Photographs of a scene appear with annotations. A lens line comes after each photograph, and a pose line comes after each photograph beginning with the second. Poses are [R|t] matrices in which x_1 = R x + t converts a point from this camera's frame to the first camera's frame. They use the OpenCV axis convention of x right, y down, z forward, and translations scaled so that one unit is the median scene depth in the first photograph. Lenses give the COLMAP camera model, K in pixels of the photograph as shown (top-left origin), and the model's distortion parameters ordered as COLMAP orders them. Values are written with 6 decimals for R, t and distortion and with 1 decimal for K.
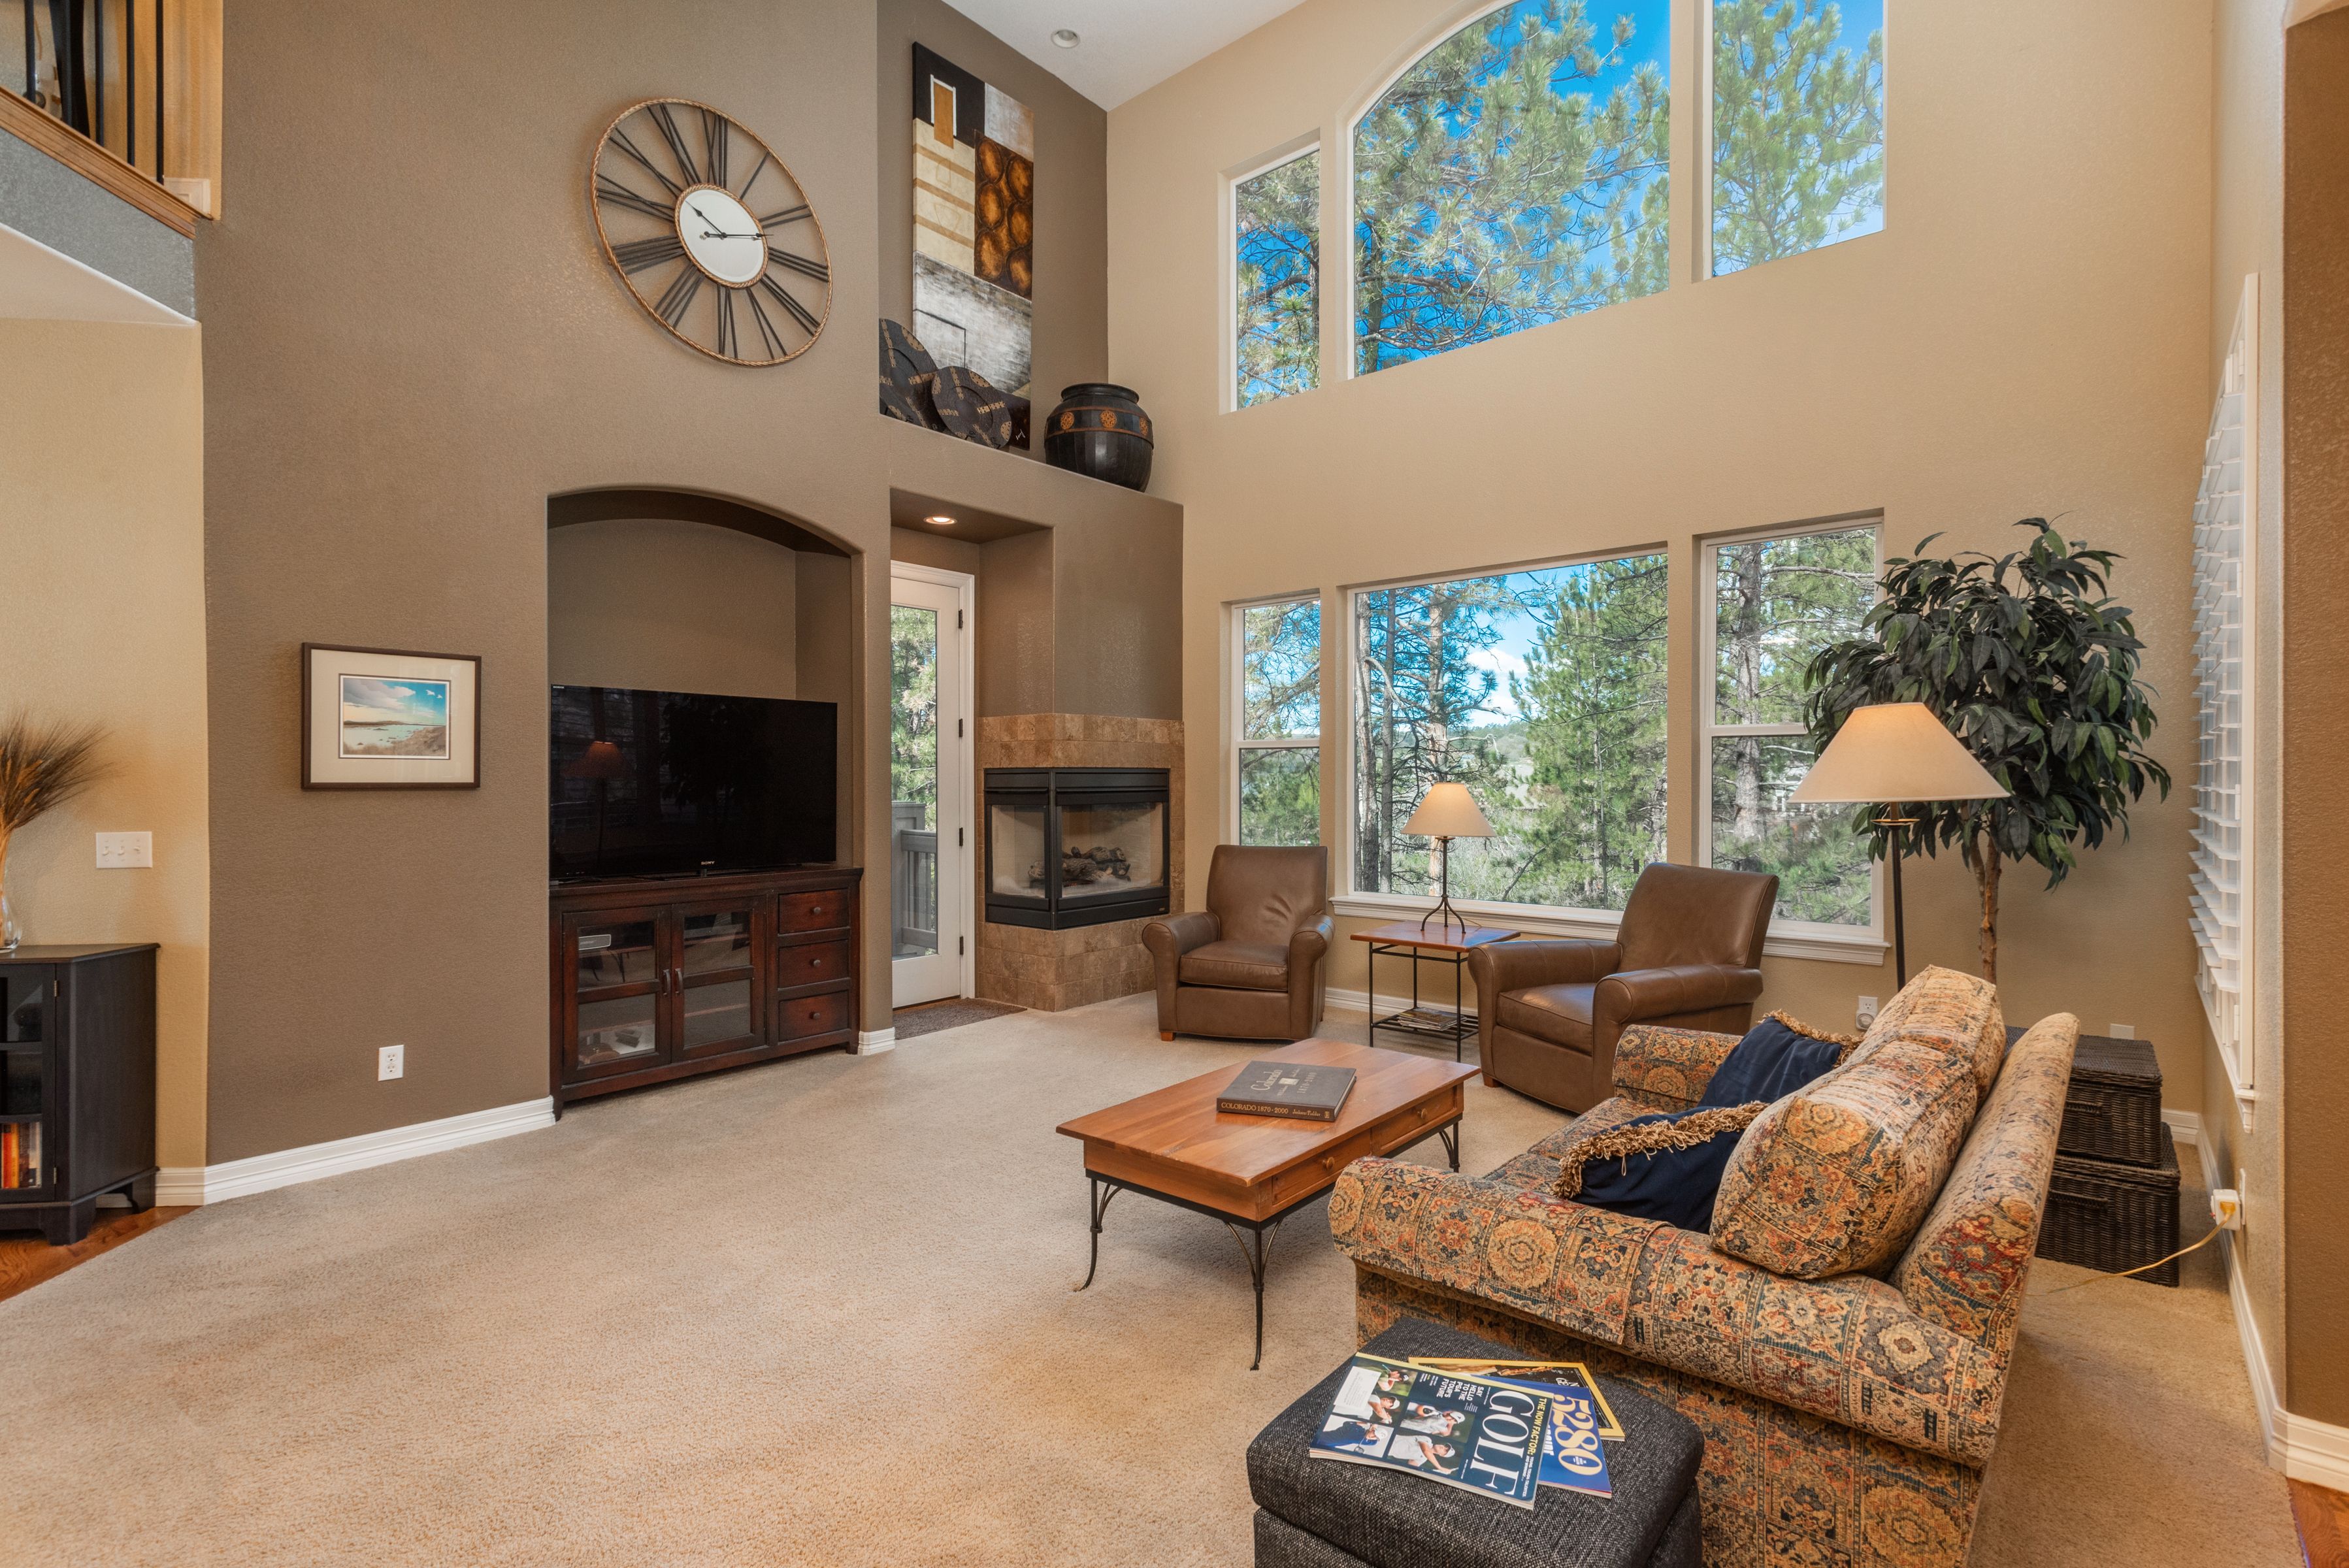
lens RADIAL K [[1101.2, 0, 1177.0], [0, 1101.2, 773.4], [0, 0, 1]] dist [0.003223, 0.000470]
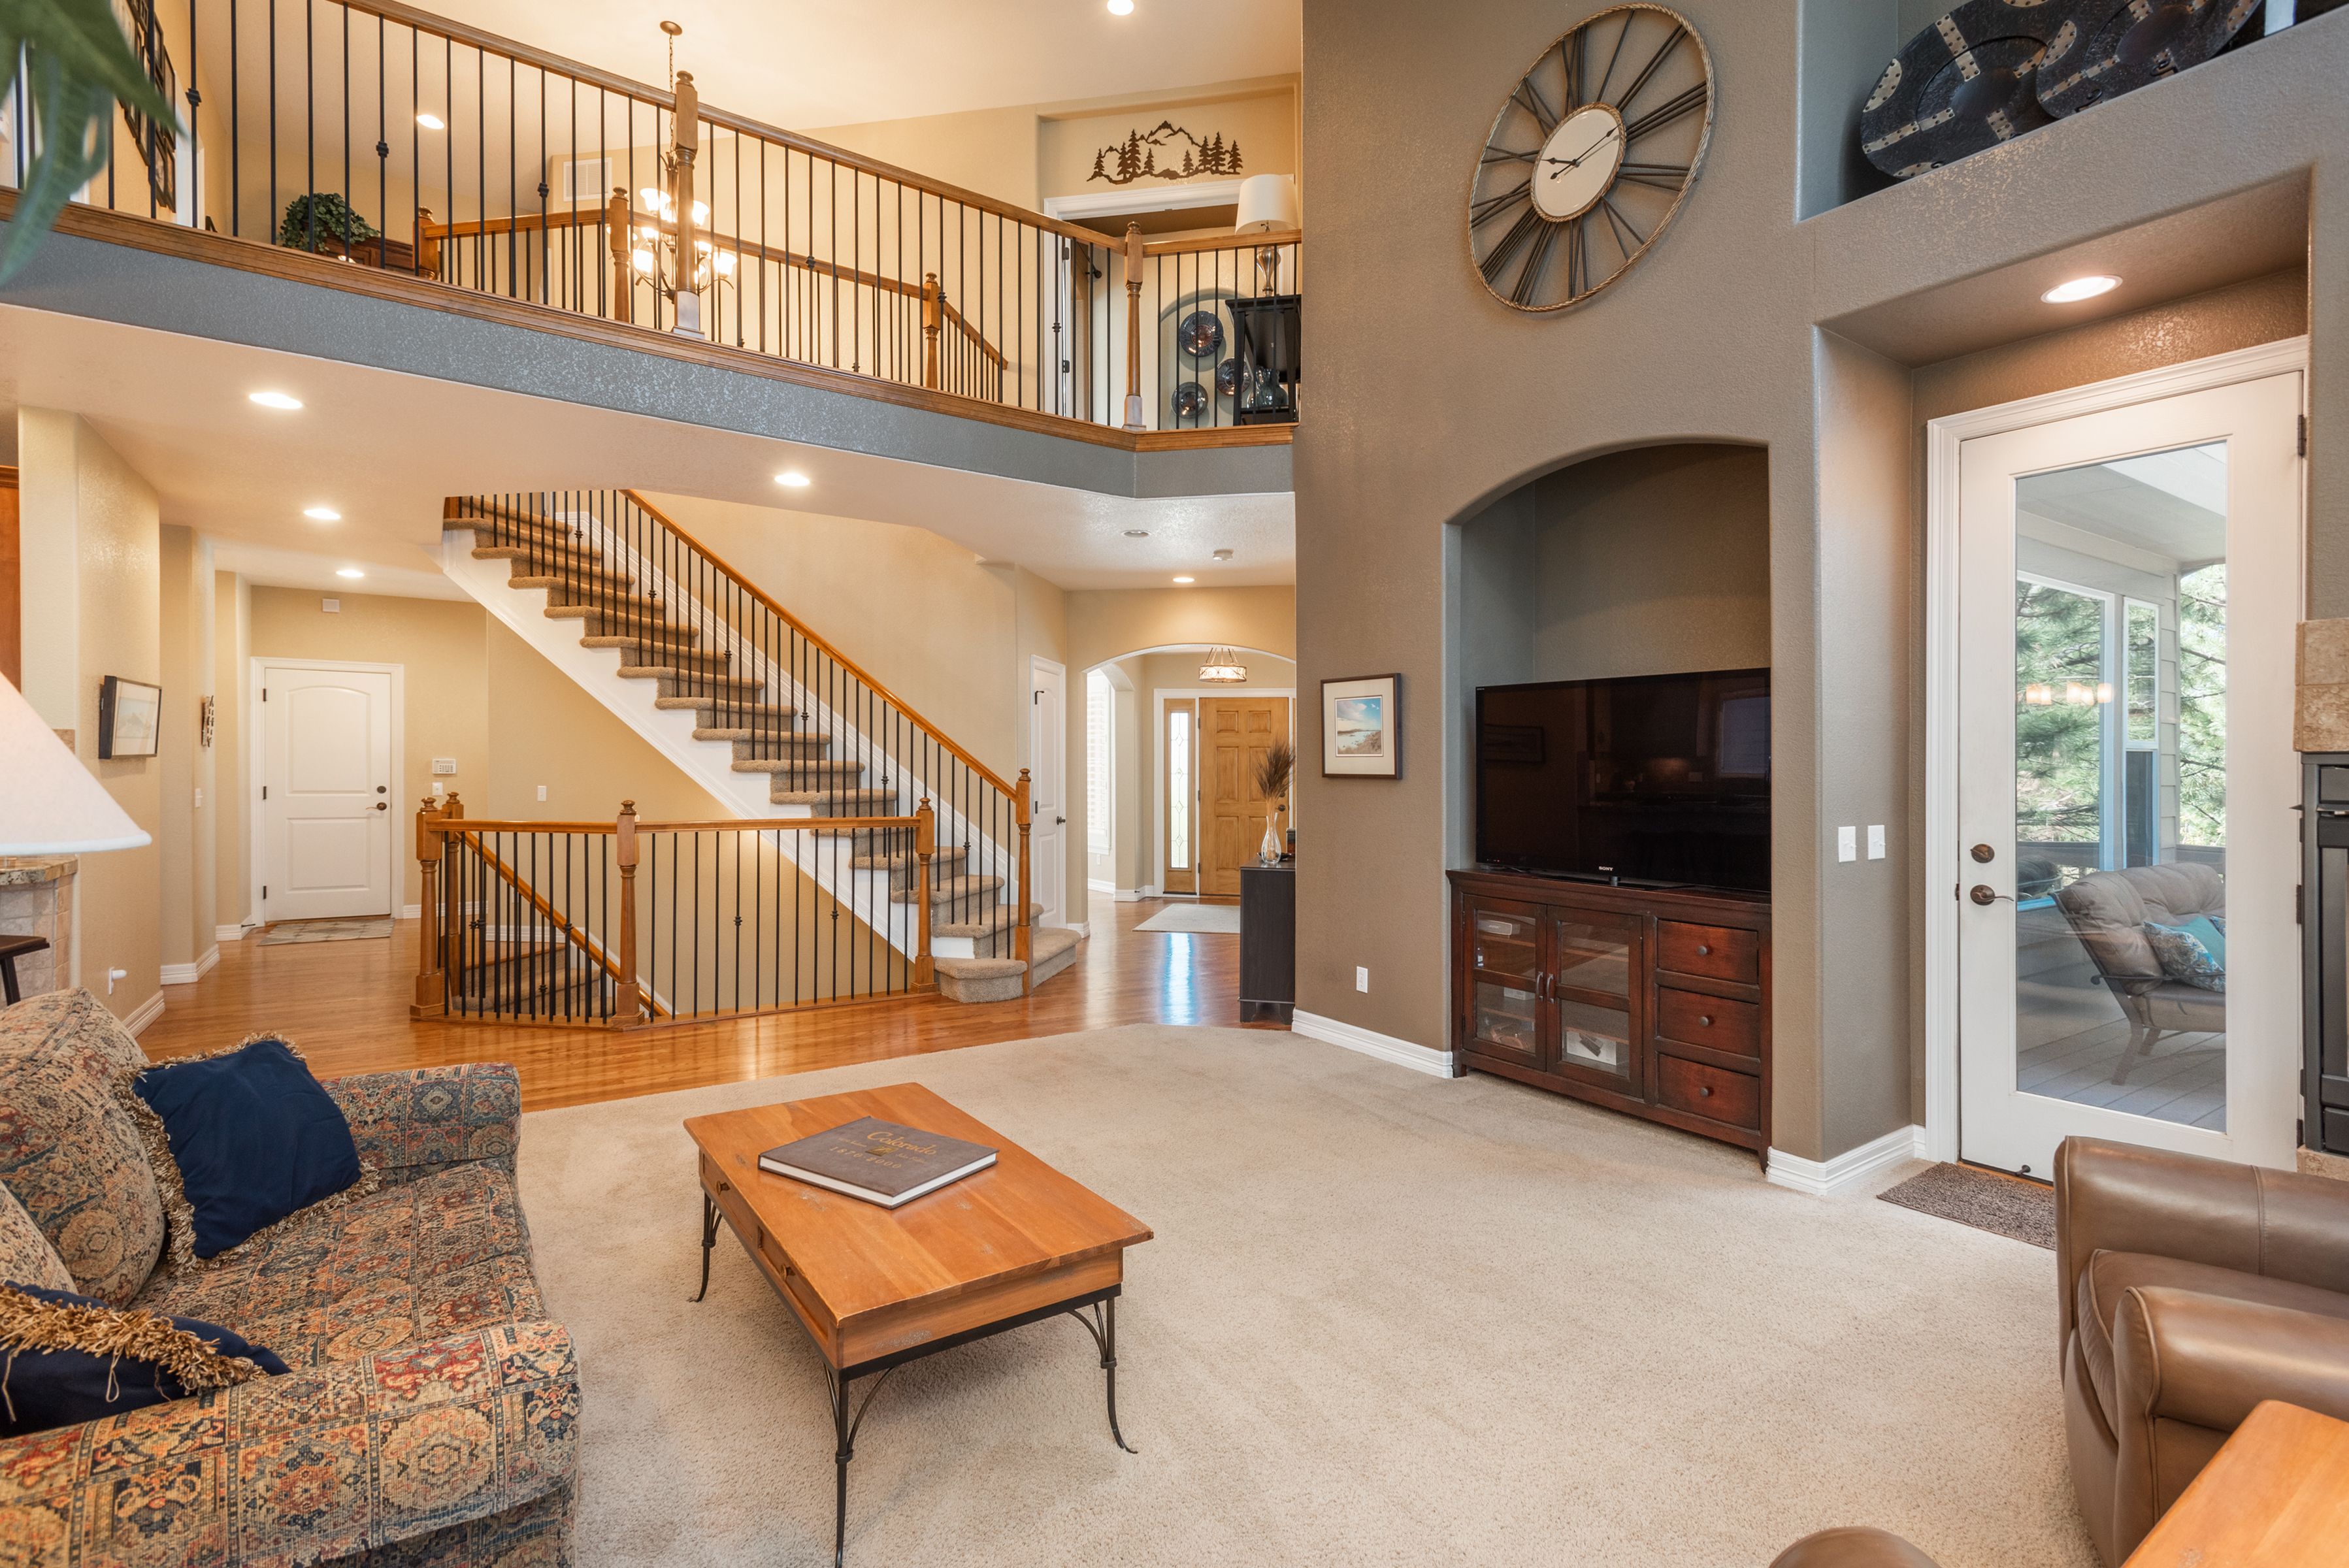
lens RADIAL K [[1101.2, 0, 1177.0], [0, 1101.2, 773.4], [0, 0, 1]] dist [0.003223, 0.000470]
pose [[-0.272946, 0.005353, -0.962014, 0.400787], [-0.000989, 0.999982, 0.005845, -0.000152], [0.962029, 0.002547, -0.272936, 0.700790]]
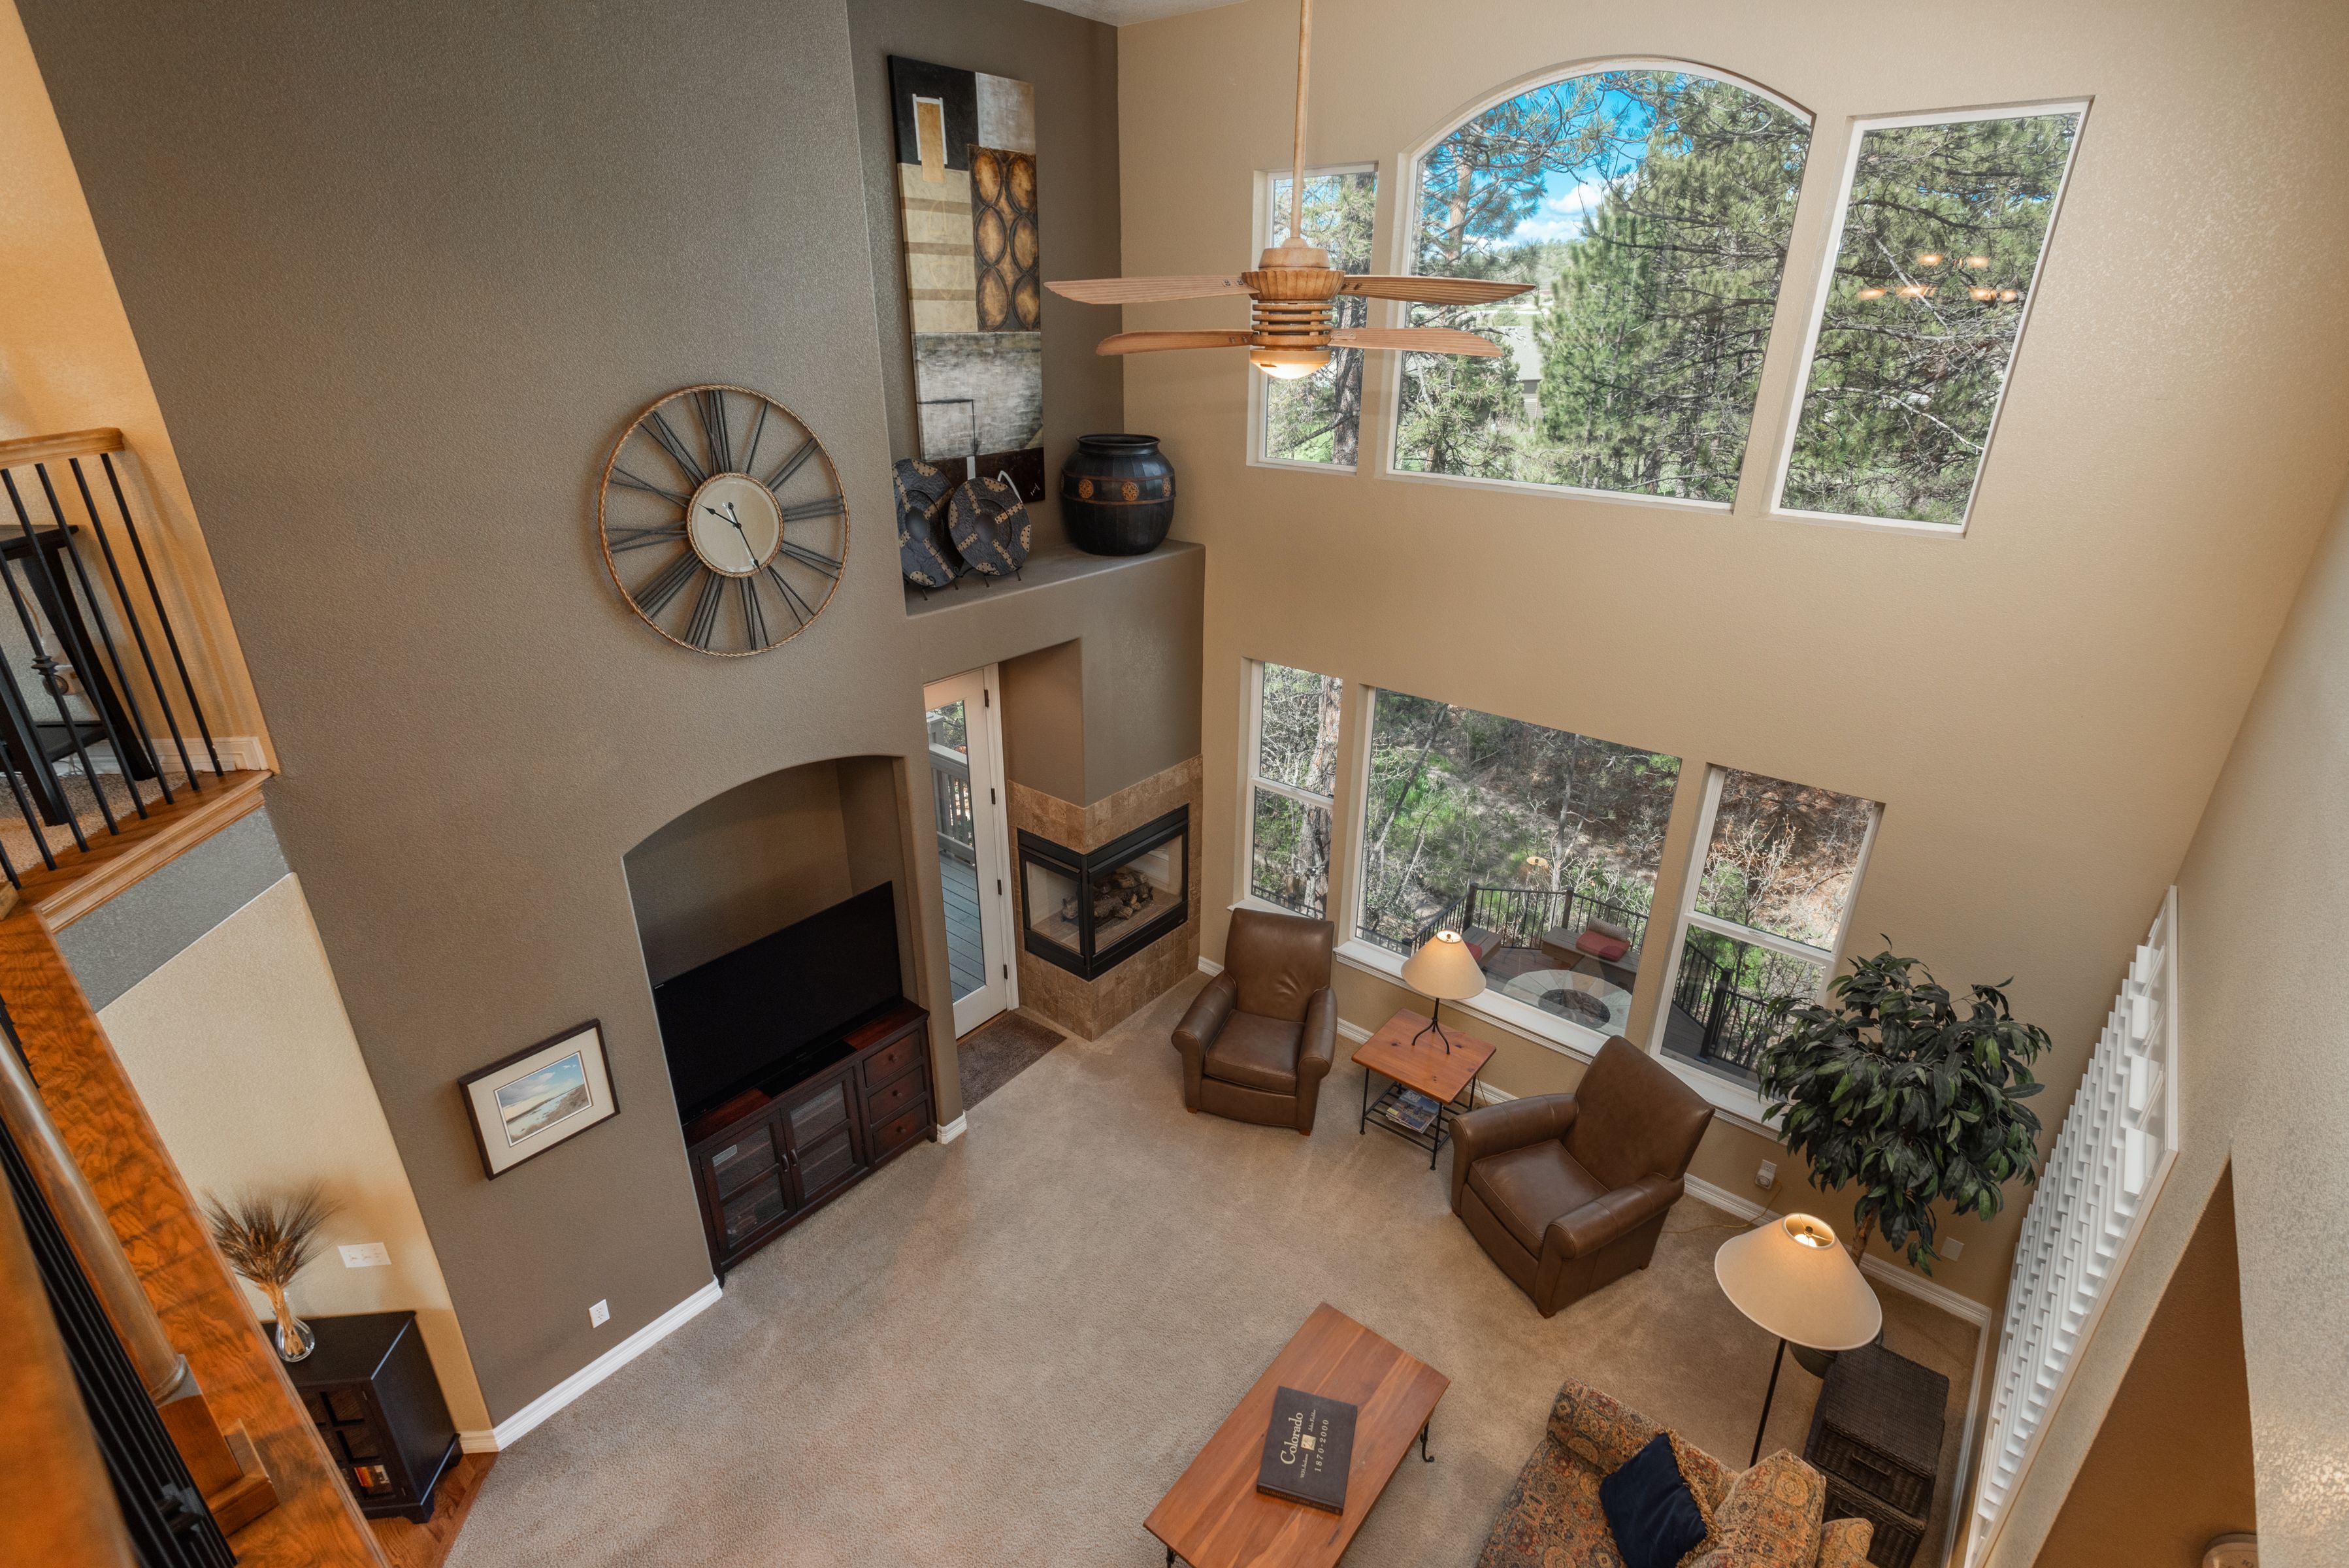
lens RADIAL K [[1101.2, 0, 1177.0], [0, 1101.2, 773.4], [0, 0, 1]] dist [0.003223, 0.000470]
pose [[0.999872, 0.000883, 0.016006, -0.038848], [-0.007157, 0.918055, 0.396389, -0.500709], [-0.014345, -0.396453, 0.917943, 0.039254]]
